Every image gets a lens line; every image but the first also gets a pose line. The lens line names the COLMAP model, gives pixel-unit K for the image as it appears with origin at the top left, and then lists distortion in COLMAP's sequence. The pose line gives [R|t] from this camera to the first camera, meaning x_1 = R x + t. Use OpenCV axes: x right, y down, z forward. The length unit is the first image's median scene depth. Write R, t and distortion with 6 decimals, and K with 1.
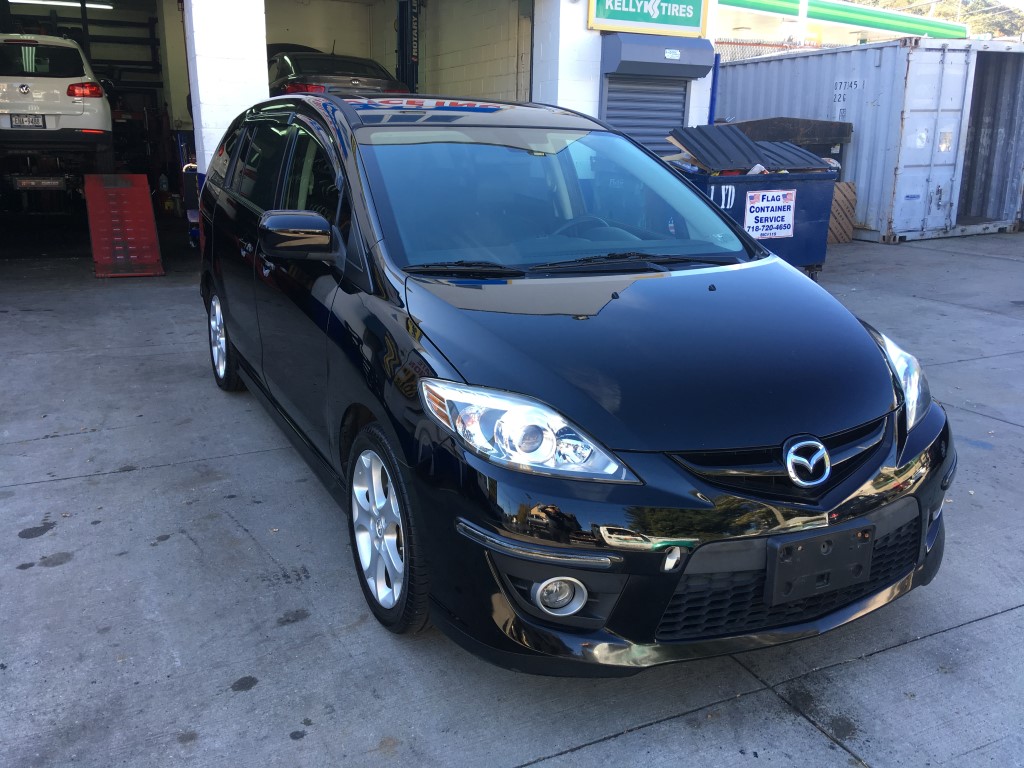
lens RADIAL K [[871.5, 0, 509.2], [0, 871.5, 383.3], [0, 0, 1]] dist [0.120901, -0.190365]
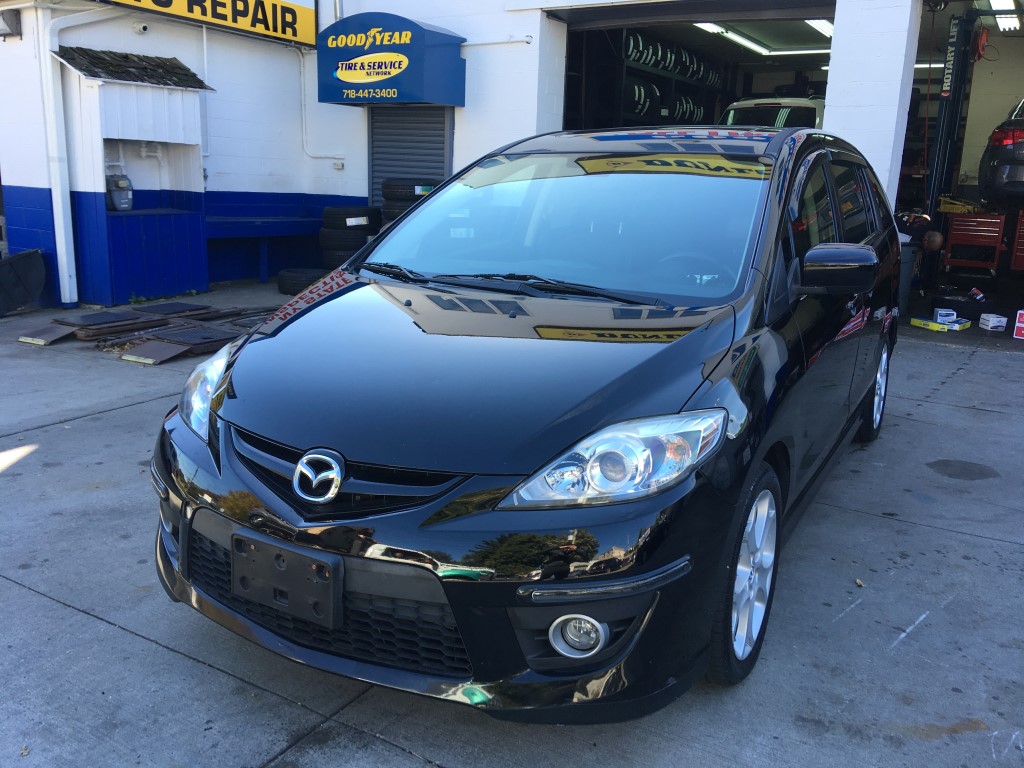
lens RADIAL K [[871.5, 0, 509.2], [0, 871.5, 383.3], [0, 0, 1]] dist [0.120901, -0.190365]
pose [[0.537620, 0.186086, -0.822397, 0.928836], [-0.240776, 0.968613, 0.061769, -0.089777], [0.808079, 0.164806, 0.565551, 0.471900]]
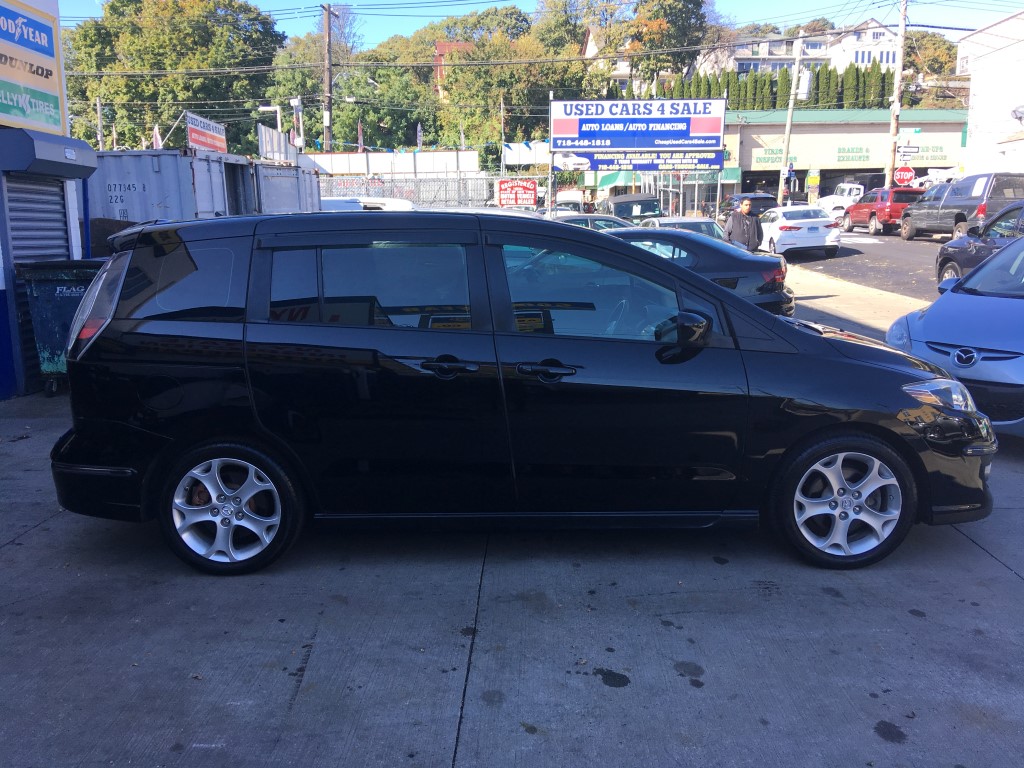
lens RADIAL K [[871.9, 0, 538.9], [0, 871.9, 381.0], [0, 0, 1]] dist [0.120981, -0.209416]
pose [[0.430141, -0.172955, 0.886039, -1.477705], [0.263463, 0.962800, 0.060037, -0.227854], [-0.863462, 0.207614, 0.459707, 0.655707]]
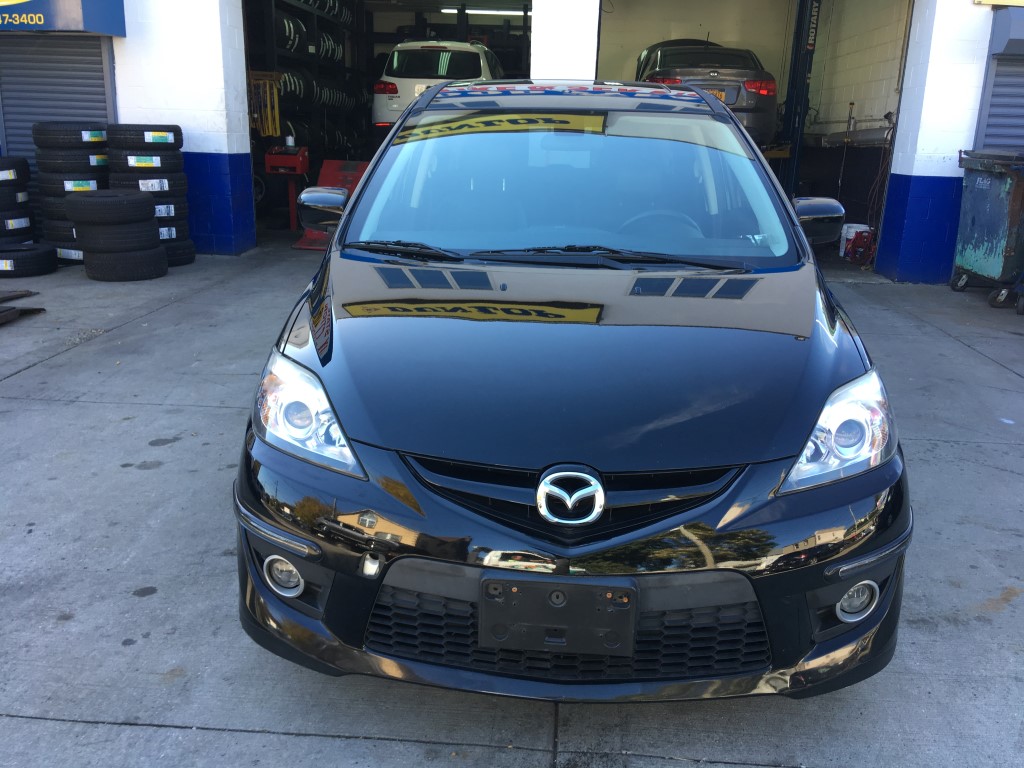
lens RADIAL K [[867.2, 0, 512.0], [0, 867.2, 384.0], [0, 0, 1]] dist [0.116612, -0.184138]
pose [[0.864366, 0.141853, -0.482441, 0.520653], [-0.140100, 0.989334, 0.039885, -0.033122], [0.482953, 0.033115, 0.875020, 0.182113]]
